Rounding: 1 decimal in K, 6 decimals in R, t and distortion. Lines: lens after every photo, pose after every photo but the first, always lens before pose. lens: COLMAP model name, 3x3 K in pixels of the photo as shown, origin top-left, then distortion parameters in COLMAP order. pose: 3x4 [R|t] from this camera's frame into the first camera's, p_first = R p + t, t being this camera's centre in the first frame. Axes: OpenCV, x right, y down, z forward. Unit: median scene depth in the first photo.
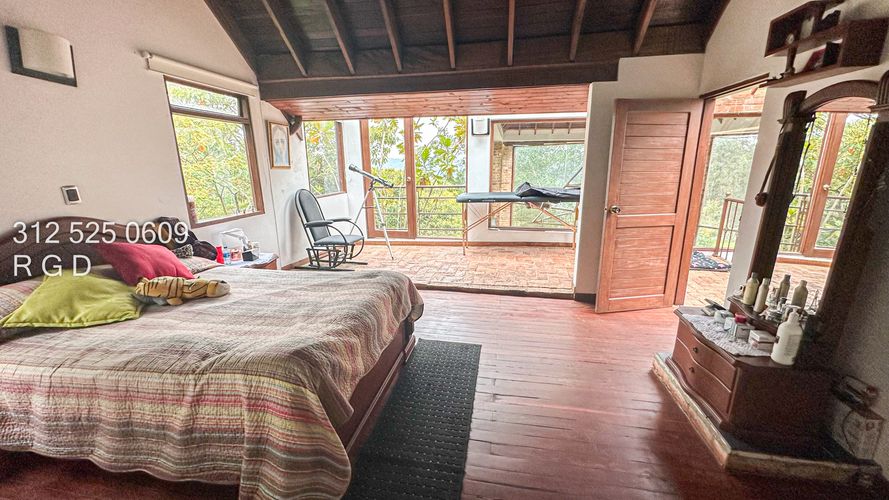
lens RADIAL K [[355.0, 0, 444.5], [0, 355.0, 250.0], [0, 0, 1]] dist [-0.001089, 0.000011]
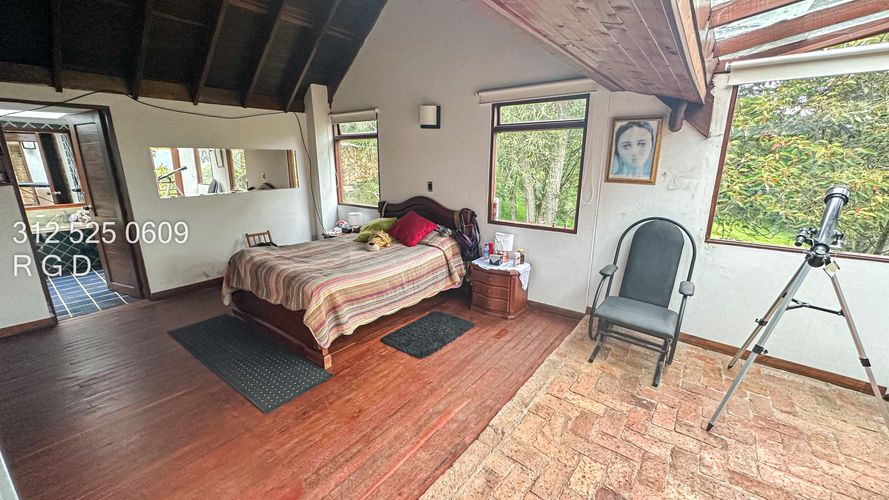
lens RADIAL K [[355.0, 0, 444.5], [0, 355.0, 250.0], [0, 0, 1]] dist [-0.001089, 0.000011]
pose [[-0.446748, 0.226846, -0.865423, 0.429135], [-0.209230, 0.914005, 0.347589, -0.341617], [0.869850, 0.336357, -0.360867, 1.213368]]
